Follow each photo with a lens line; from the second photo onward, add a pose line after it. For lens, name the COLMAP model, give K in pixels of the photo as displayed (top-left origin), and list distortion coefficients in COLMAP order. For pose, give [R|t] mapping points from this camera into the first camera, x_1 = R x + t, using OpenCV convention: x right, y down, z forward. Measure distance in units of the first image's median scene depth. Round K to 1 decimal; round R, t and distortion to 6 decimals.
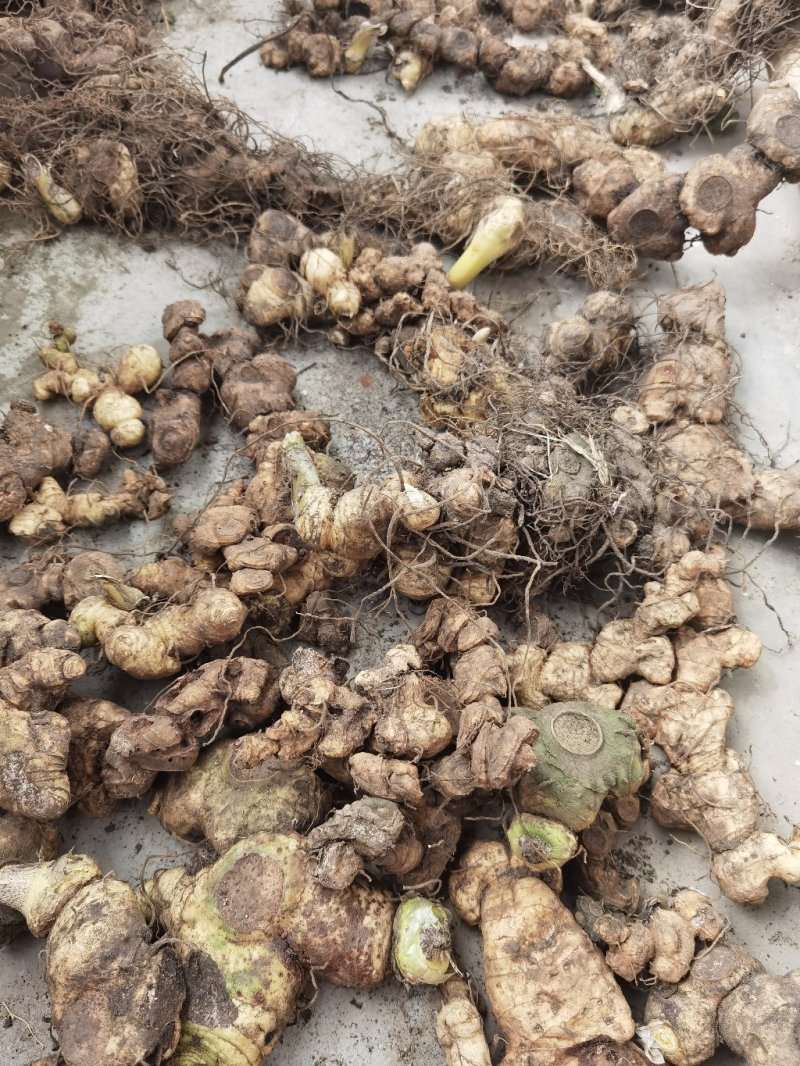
lens RADIAL K [[876.6, 0, 419.5], [0, 876.6, 560.4], [0, 0, 1]] dist [-0.006021, 0.003730]
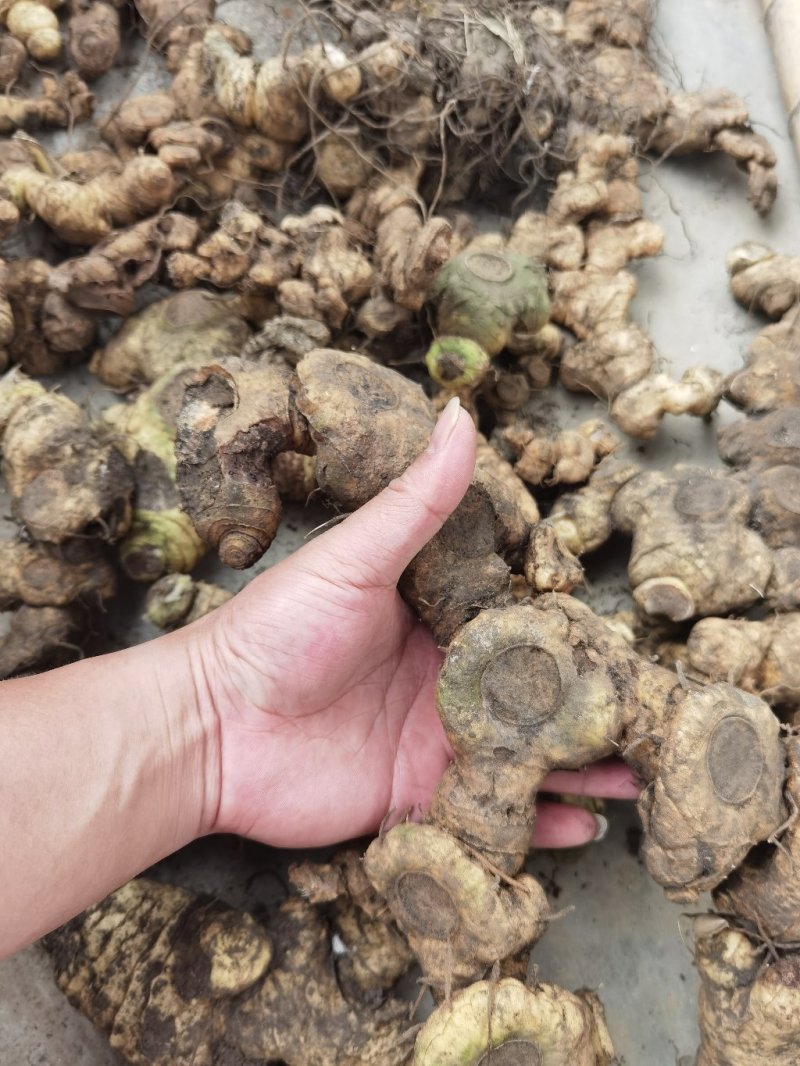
lens RADIAL K [[876.6, 0, 408.4], [0, 876.6, 524.9], [0, 0, 1]] dist [-0.006021, 0.003730]
pose [[0.998114, -0.018835, 0.058431, 0.010604], [0.009928, 0.988767, 0.149133, 0.356928], [-0.060584, -0.148272, 0.987089, -0.109396]]
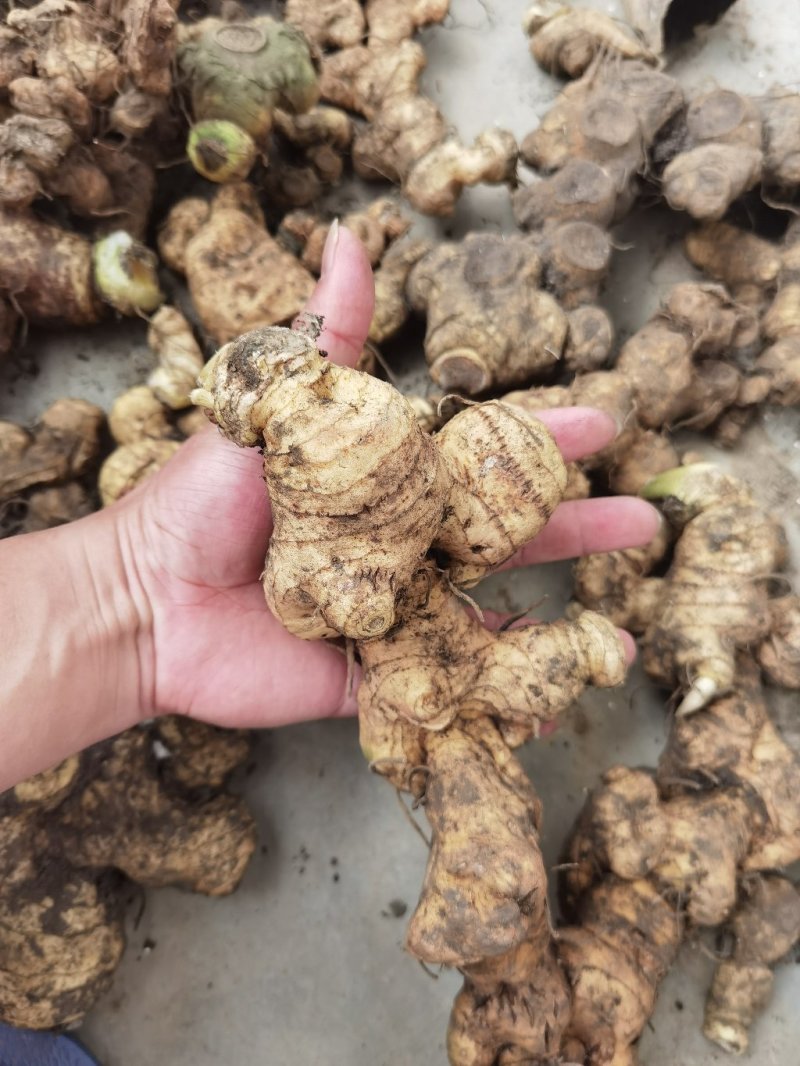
lens RADIAL K [[876.6, 0, 388.9], [0, 876.6, 506.2], [0, 0, 1]] dist [-0.006021, 0.003730]
pose [[0.981432, -0.160528, 0.104991, 0.157951], [0.125568, 0.951465, 0.280976, 0.452197], [-0.144999, -0.262575, 0.953955, -0.109019]]
